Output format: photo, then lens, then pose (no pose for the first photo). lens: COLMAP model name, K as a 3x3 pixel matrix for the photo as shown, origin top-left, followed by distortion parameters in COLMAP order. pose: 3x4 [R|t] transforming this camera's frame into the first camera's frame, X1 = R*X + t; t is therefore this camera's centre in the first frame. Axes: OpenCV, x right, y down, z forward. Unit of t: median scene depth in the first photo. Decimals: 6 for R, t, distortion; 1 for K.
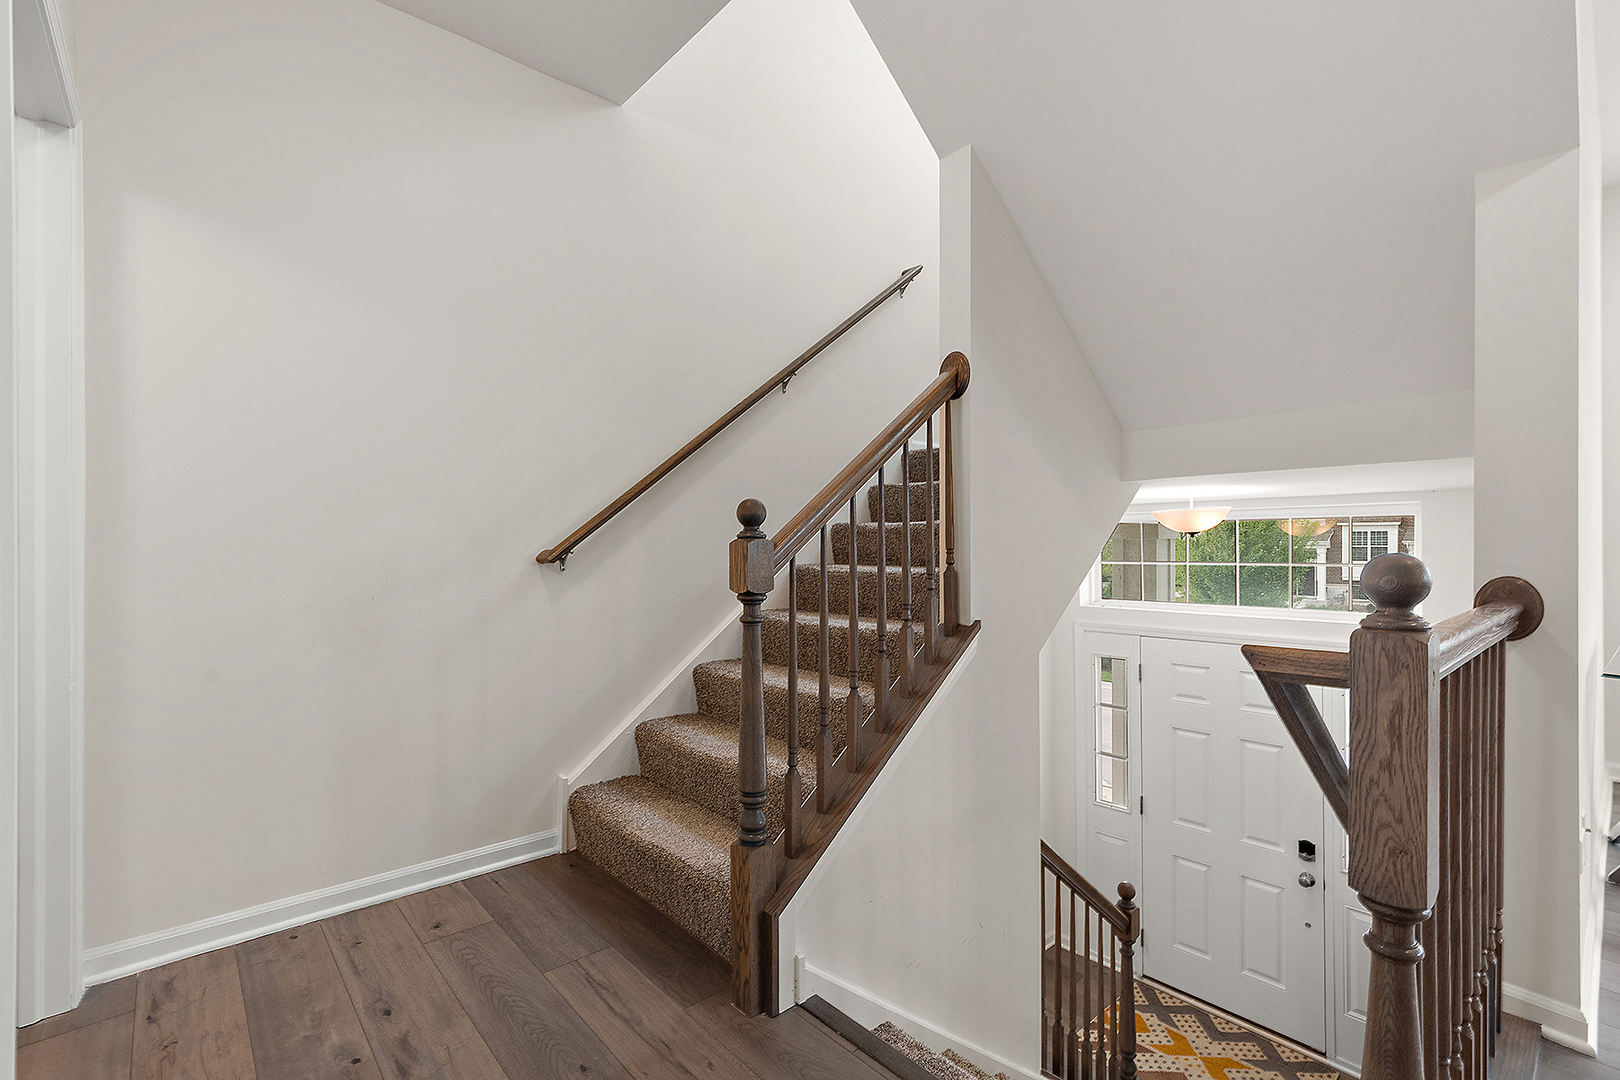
lens RADIAL K [[733.0, 0, 807.9], [0, 733.0, 541.4], [0, 0, 1]] dist [-0.000094, 0.000354]
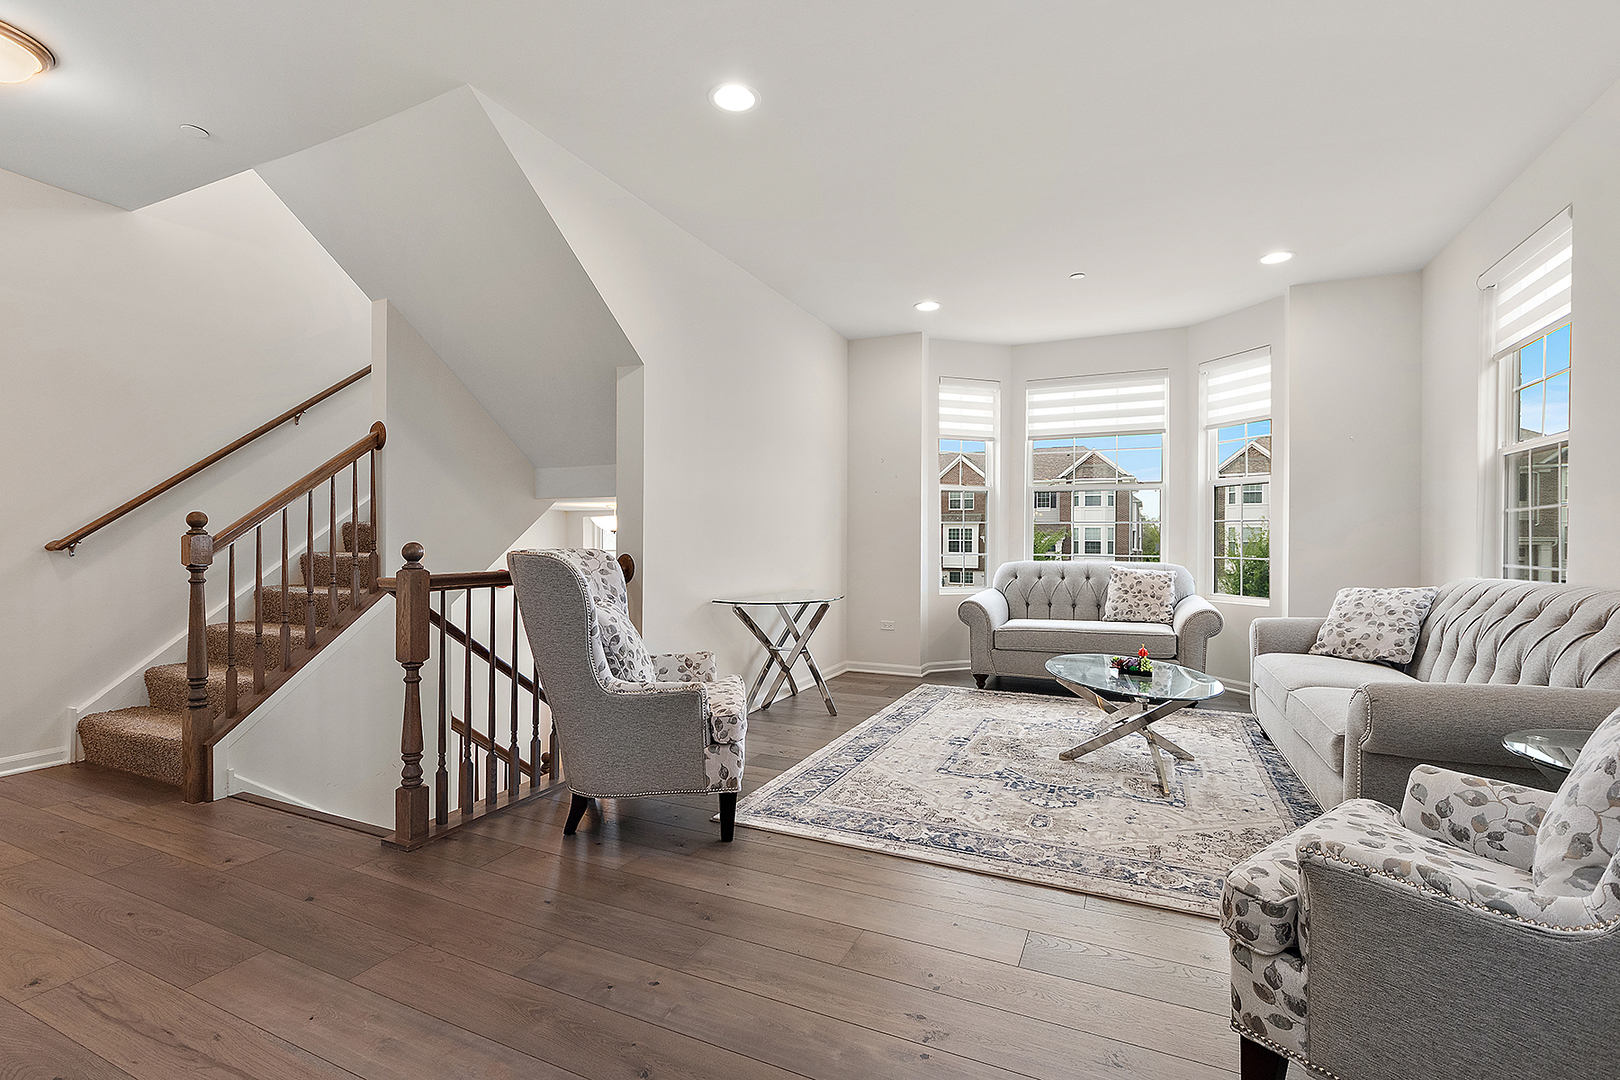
lens RADIAL K [[733.0, 0, 799.8], [0, 733.0, 541.3], [0, 0, 1]] dist [-0.000094, 0.000354]
pose [[0.919370, 0.003439, 0.393379, 0.512979], [-0.007082, 0.999944, 0.007810, -0.010026], [-0.393330, -0.009966, 0.919343, -1.075278]]
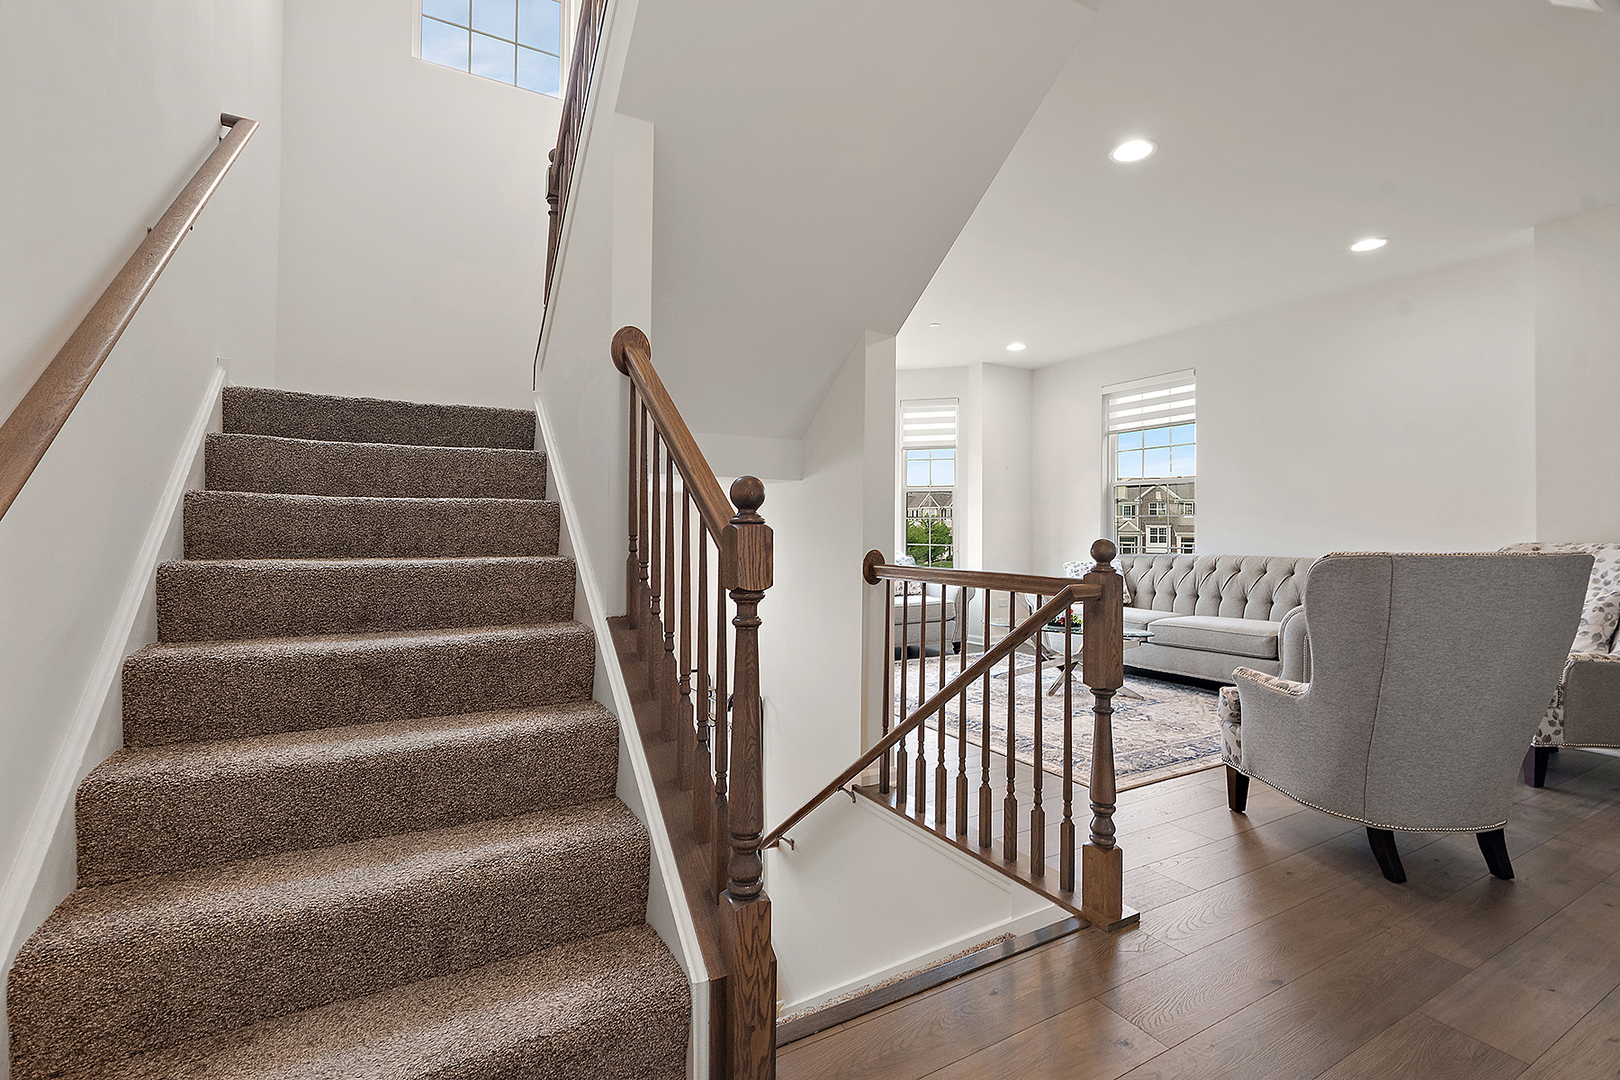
lens RADIAL K [[733.0, 0, 802.3], [0, 733.0, 519.2], [0, 0, 1]] dist [-0.000094, 0.000354]
pose [[0.209672, 0.017926, 0.977607, -0.809042], [-0.010305, 0.999817, -0.016123, -0.003643], [-0.977718, -0.006693, 0.209818, 0.704813]]
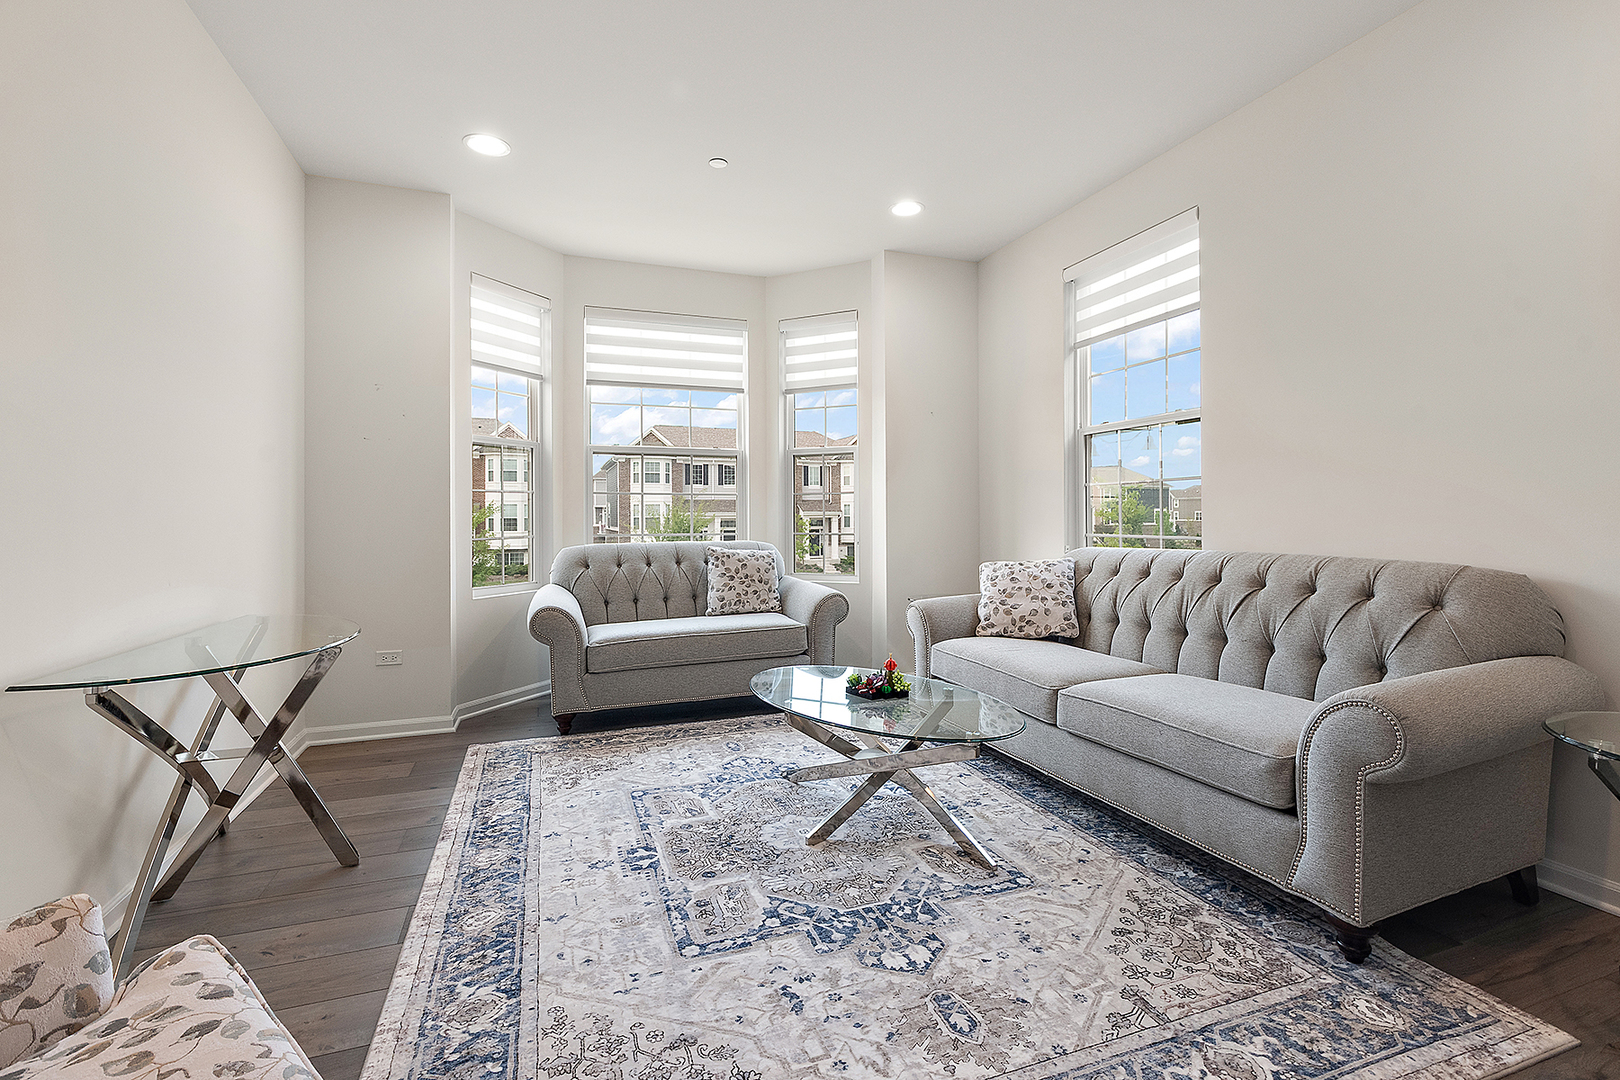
lens RADIAL K [[733.0, 0, 815.0], [0, 733.0, 507.4], [0, 0, 1]] dist [-0.000094, 0.000354]
pose [[0.361893, 0.009748, 0.932169, 0.705979], [-0.001159, 0.999949, -0.010006, -0.002549], [-0.932219, 0.002541, 0.361886, -0.067893]]
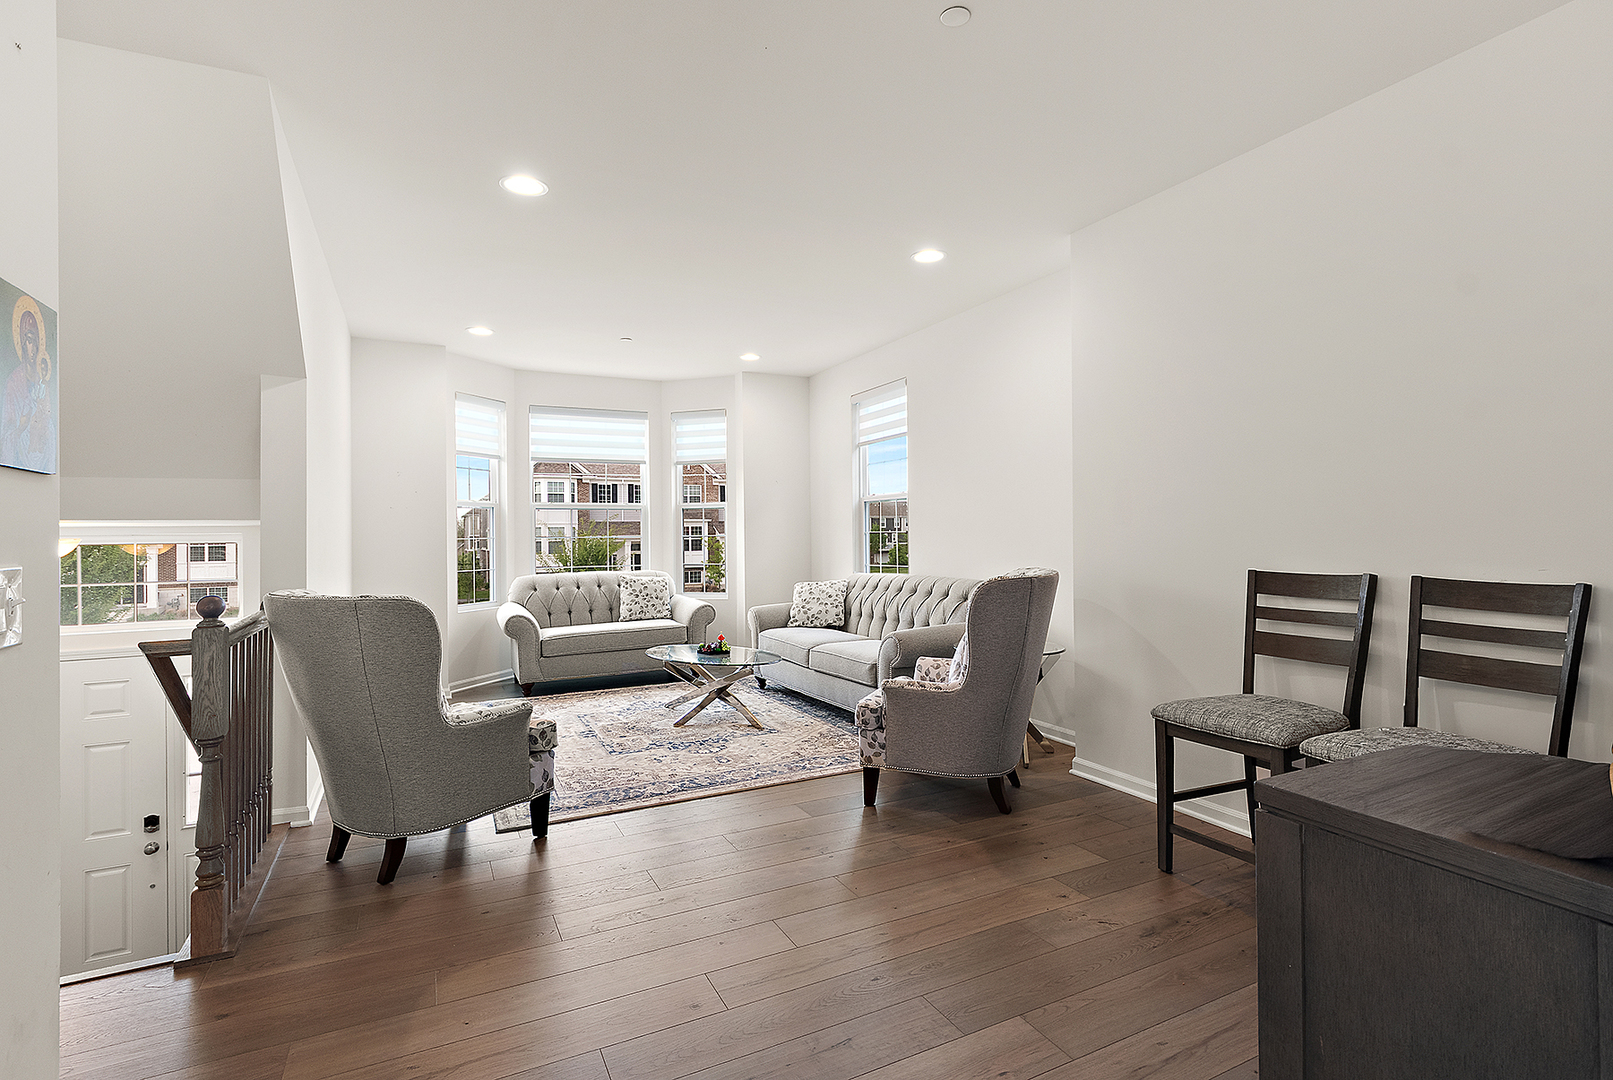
lens RADIAL K [[794.3, 0, 837.8], [0, 794.3, 525.9], [0, 0, 1]] dist [-0.004547, -0.001841]
pose [[0.242689, 0.009455, 0.970058, -0.596014], [0.006171, 0.999917, -0.011290, -0.082357], [-0.970084, 0.008726, 0.242611, -0.794164]]
